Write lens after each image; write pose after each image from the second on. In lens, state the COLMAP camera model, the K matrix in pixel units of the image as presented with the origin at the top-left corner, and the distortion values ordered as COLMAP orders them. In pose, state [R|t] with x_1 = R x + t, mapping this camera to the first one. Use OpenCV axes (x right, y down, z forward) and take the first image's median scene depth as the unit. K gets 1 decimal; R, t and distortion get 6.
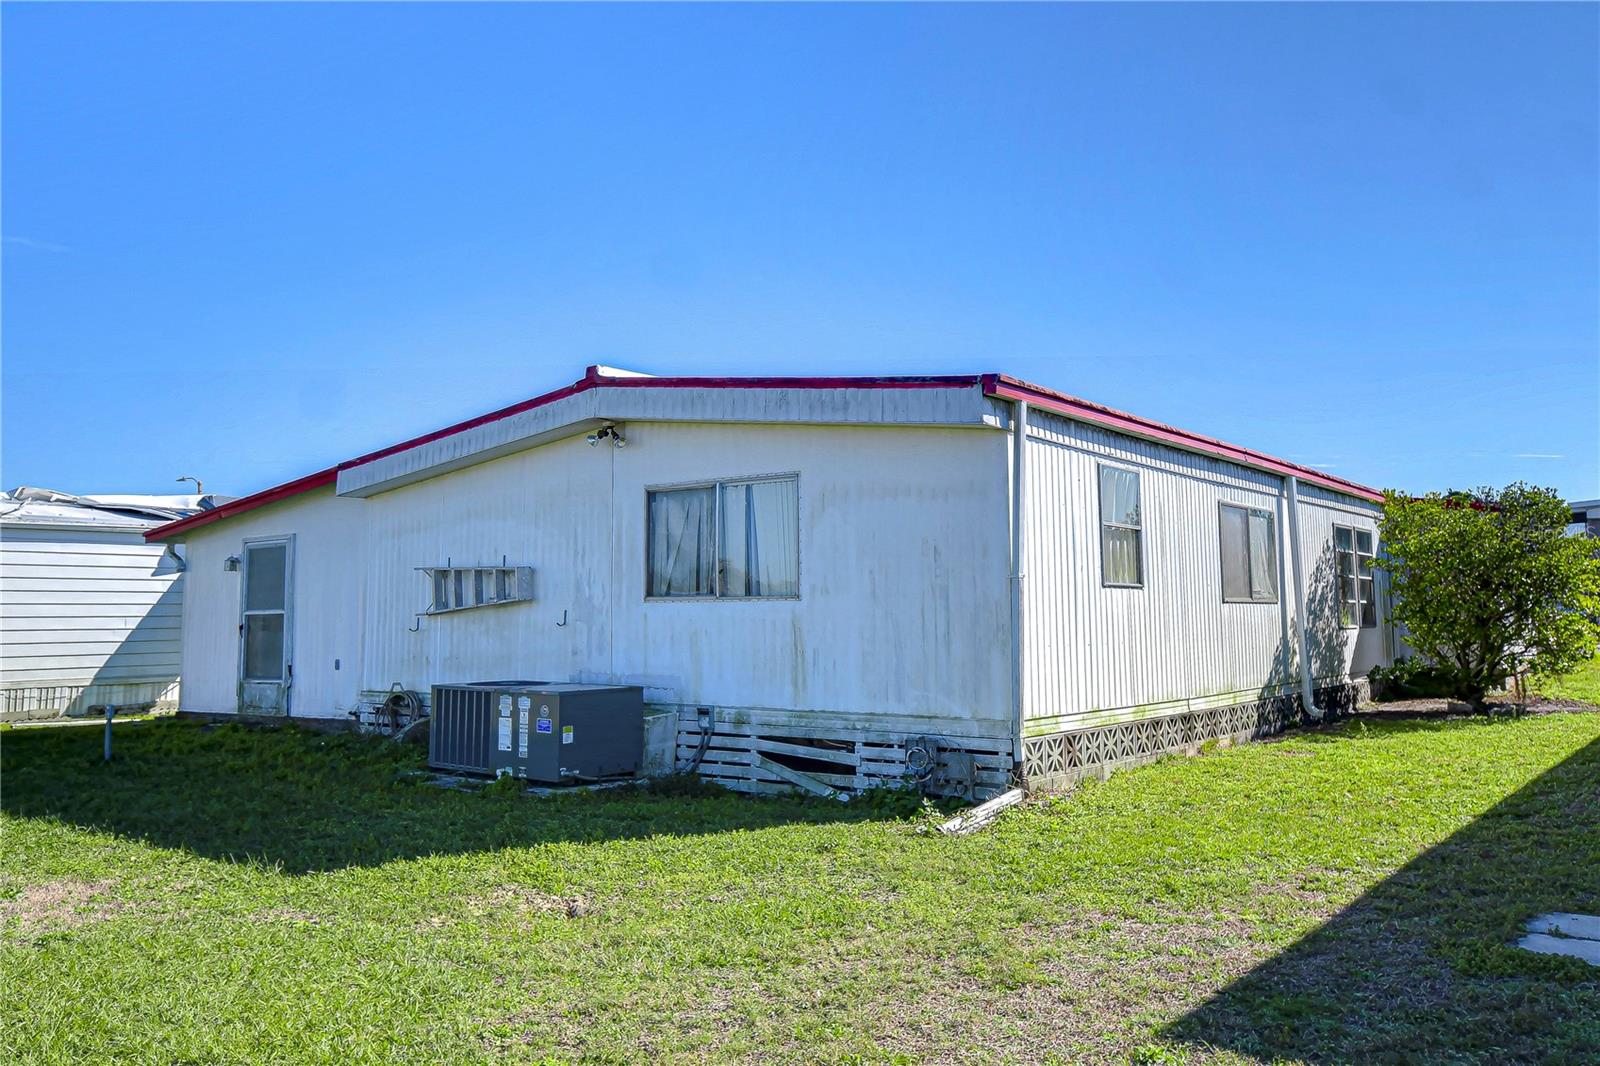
lens RADIAL K [[1190.7, 0, 778.1], [0, 1190.7, 502.3], [0, 0, 1]] dist [0.000371, -0.003327]
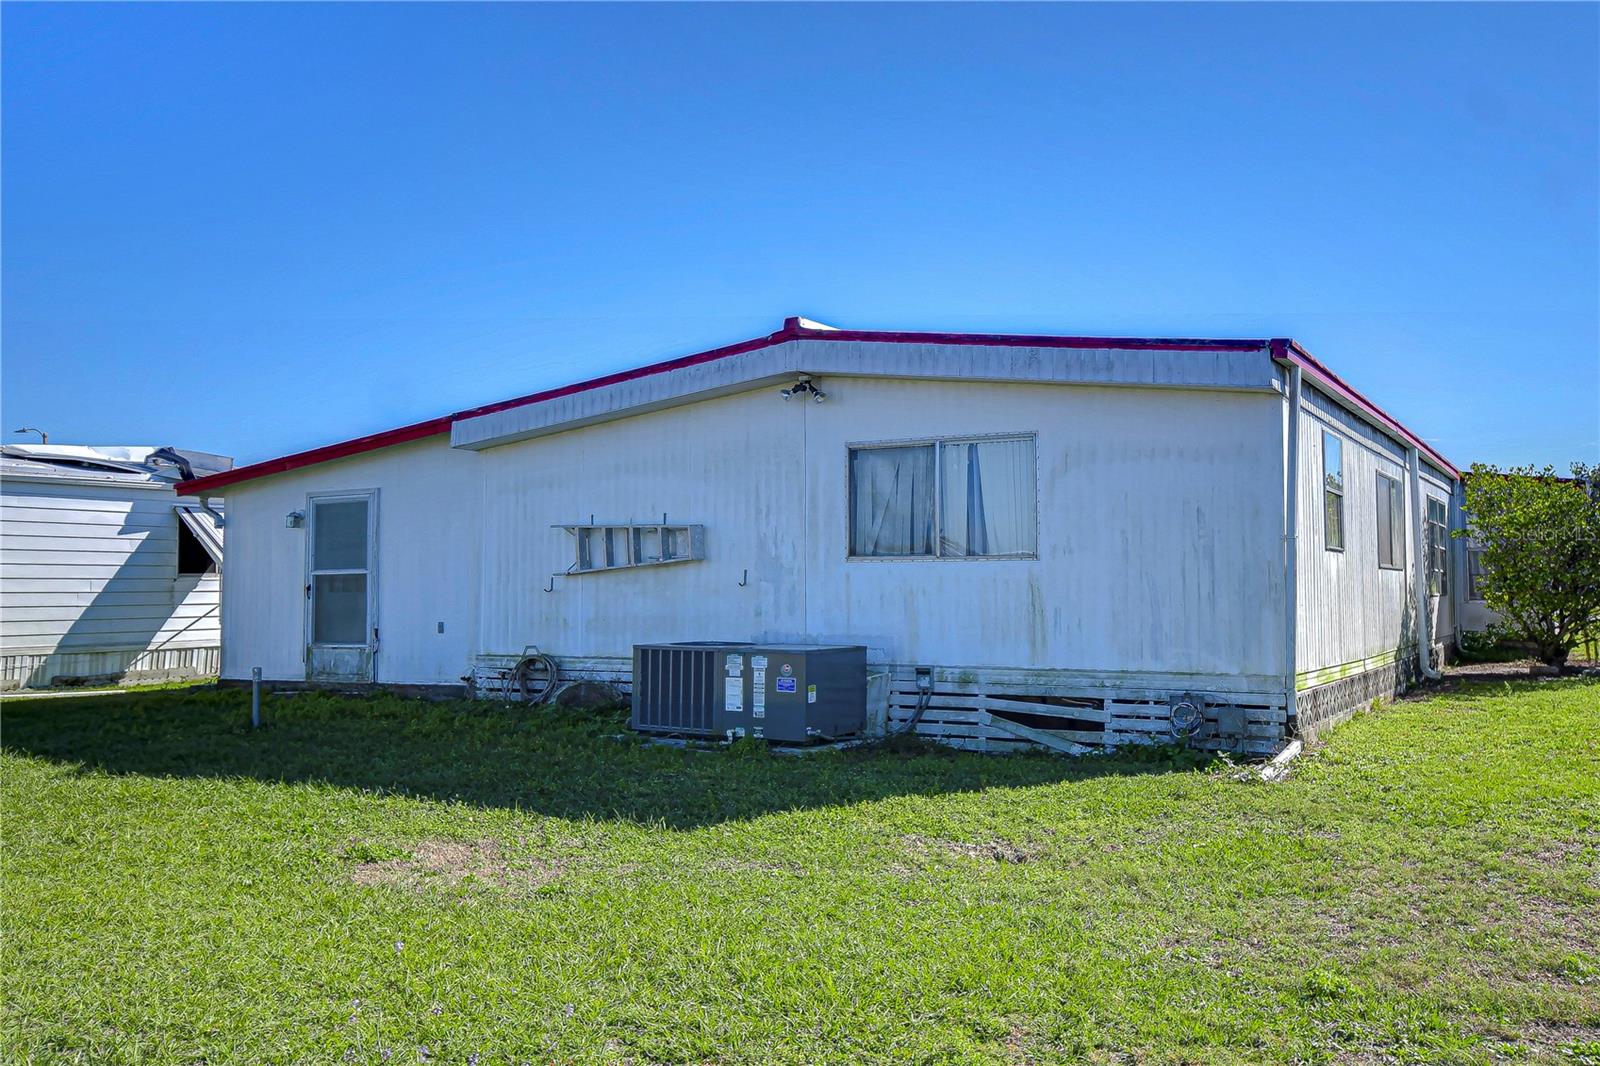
lens RADIAL K [[1243.9, 0, 801.5], [0, 1243.9, 533.7], [0, 0, 1]] dist [-0.001771, -0.005899]
pose [[0.990289, 0.012682, 0.138446, -0.306139], [-0.019545, 0.998640, 0.048329, 0.012623], [-0.137645, -0.050565, 0.989190, -0.007176]]
